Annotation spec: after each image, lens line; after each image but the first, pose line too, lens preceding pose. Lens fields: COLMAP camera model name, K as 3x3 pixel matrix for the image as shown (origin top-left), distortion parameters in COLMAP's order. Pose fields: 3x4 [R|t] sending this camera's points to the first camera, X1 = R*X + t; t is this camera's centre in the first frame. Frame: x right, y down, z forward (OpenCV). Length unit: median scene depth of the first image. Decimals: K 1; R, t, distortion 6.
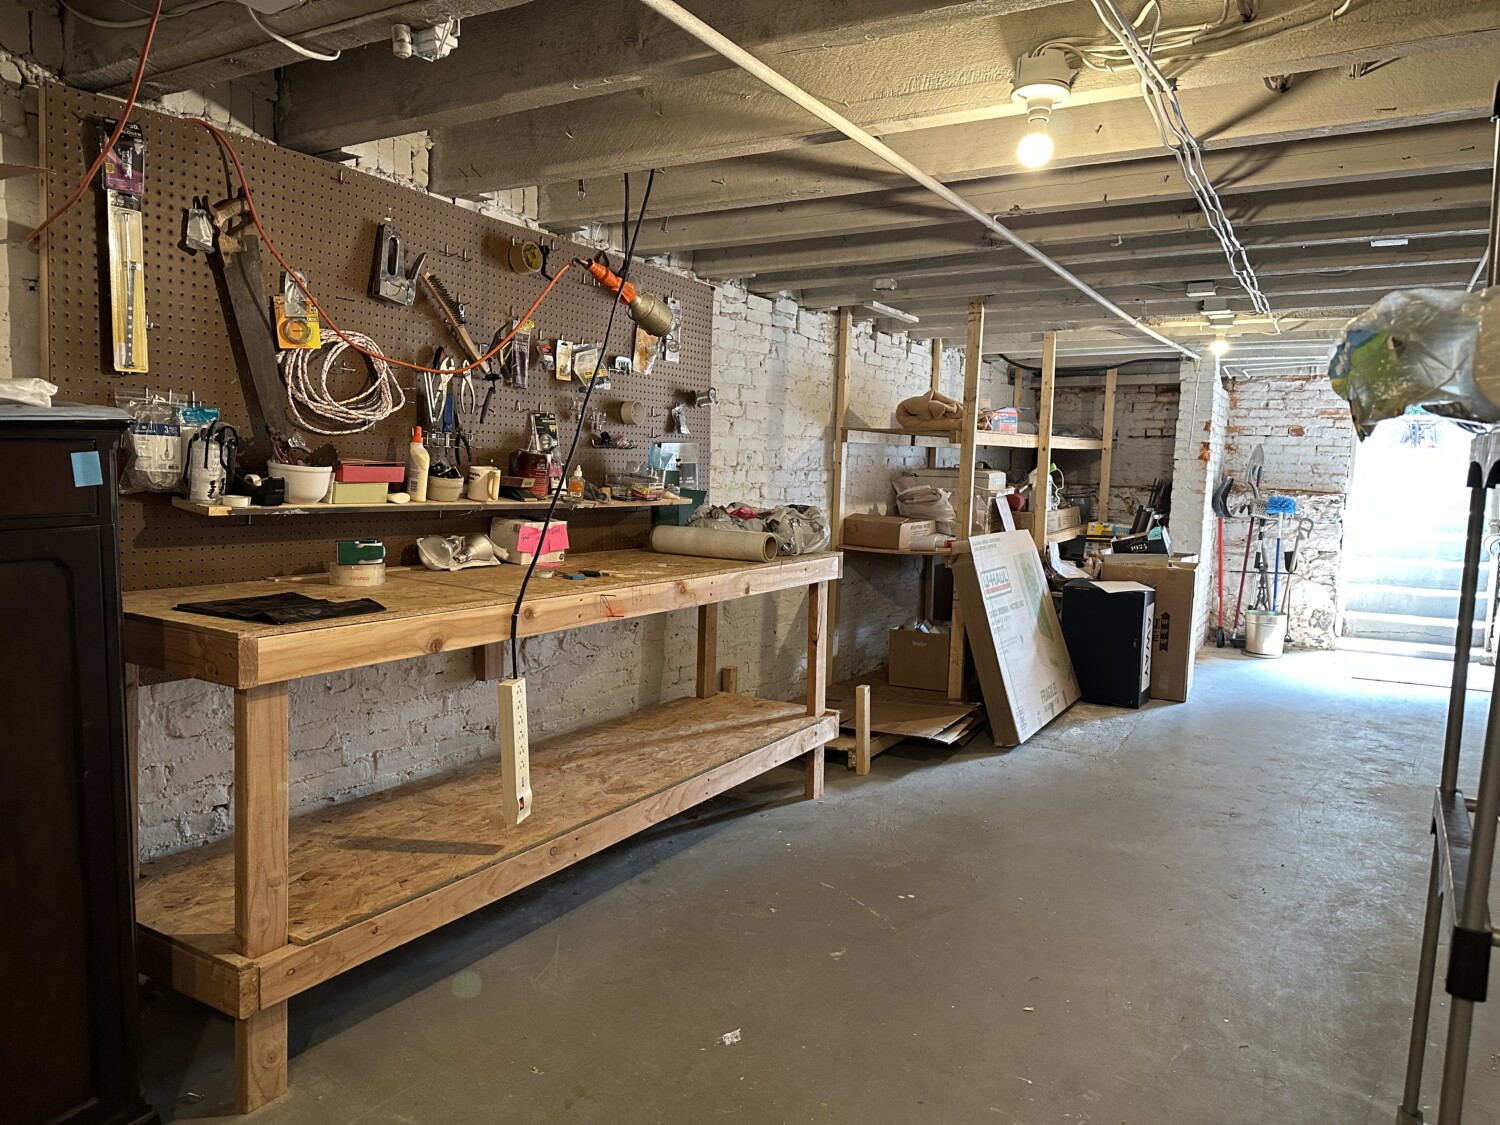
lens RADIAL K [[1057.1, 0, 744.2], [0, 1057.1, 560.5], [0, 0, 1]] dist [0.042608, -0.039479]
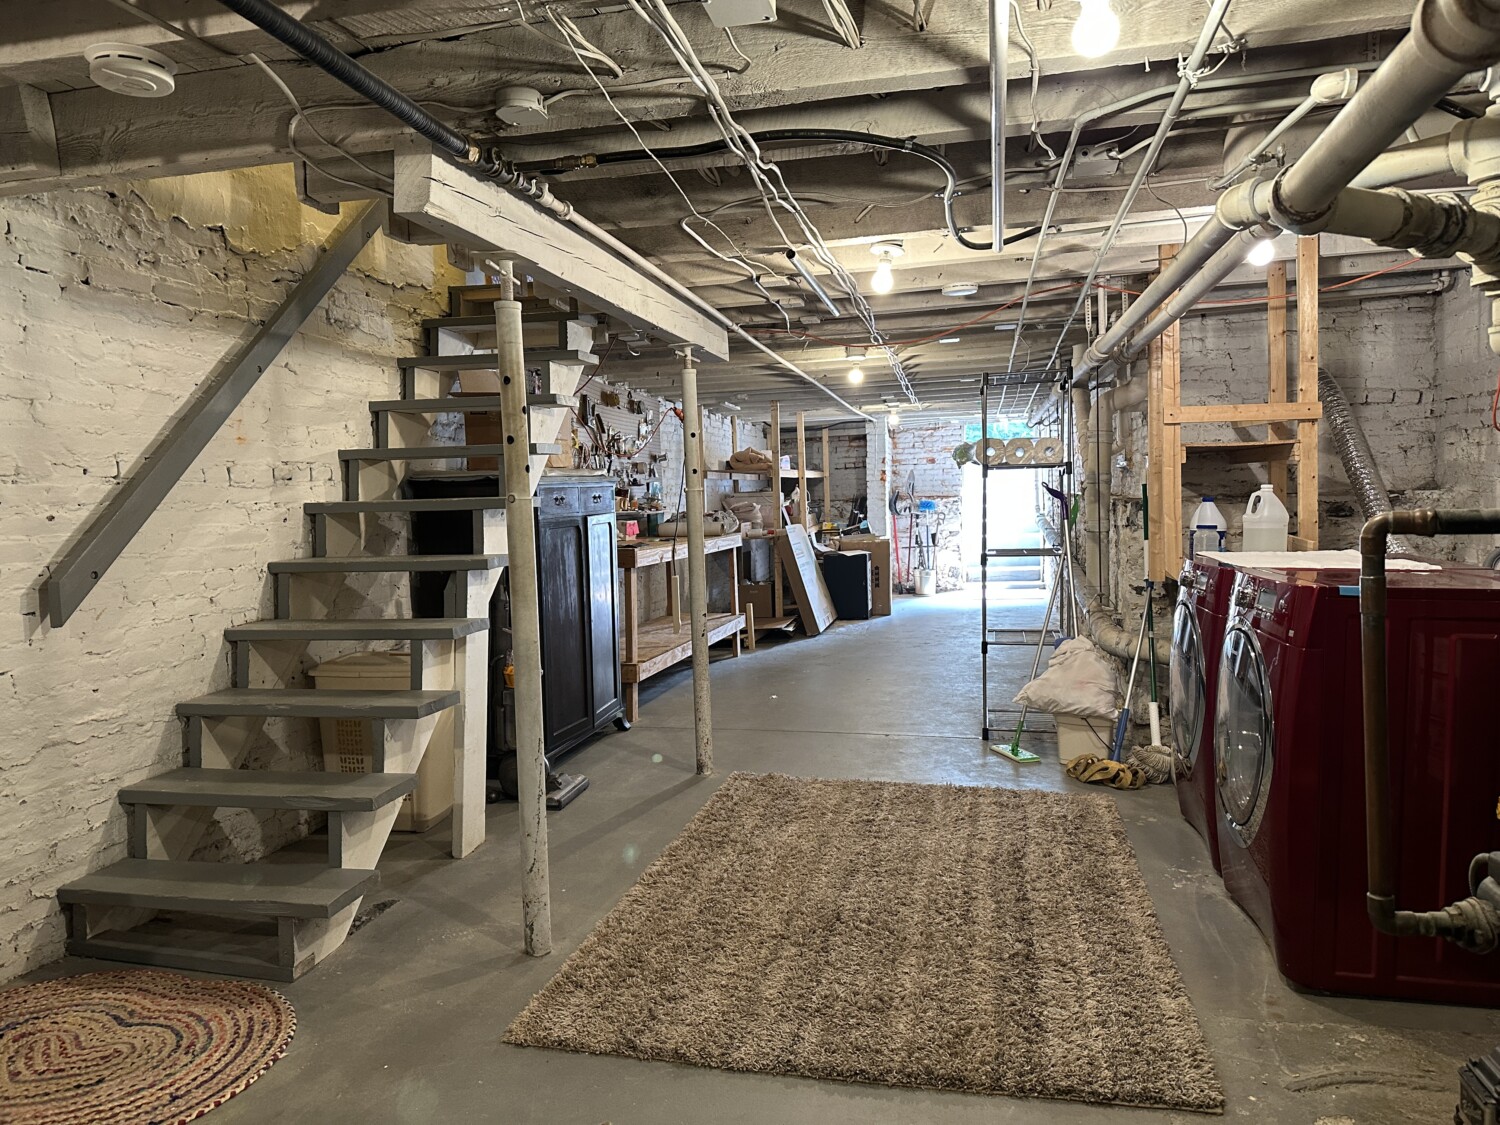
lens RADIAL K [[1057.1, 0, 747.1], [0, 1057.1, 562.3], [0, 0, 1]] dist [0.042608, -0.039479]
pose [[0.949970, -0.072038, 0.303920, -0.278438], [0.082543, 0.996348, -0.021841, 0.050510], [-0.301236, 0.045835, 0.952447, -0.497498]]
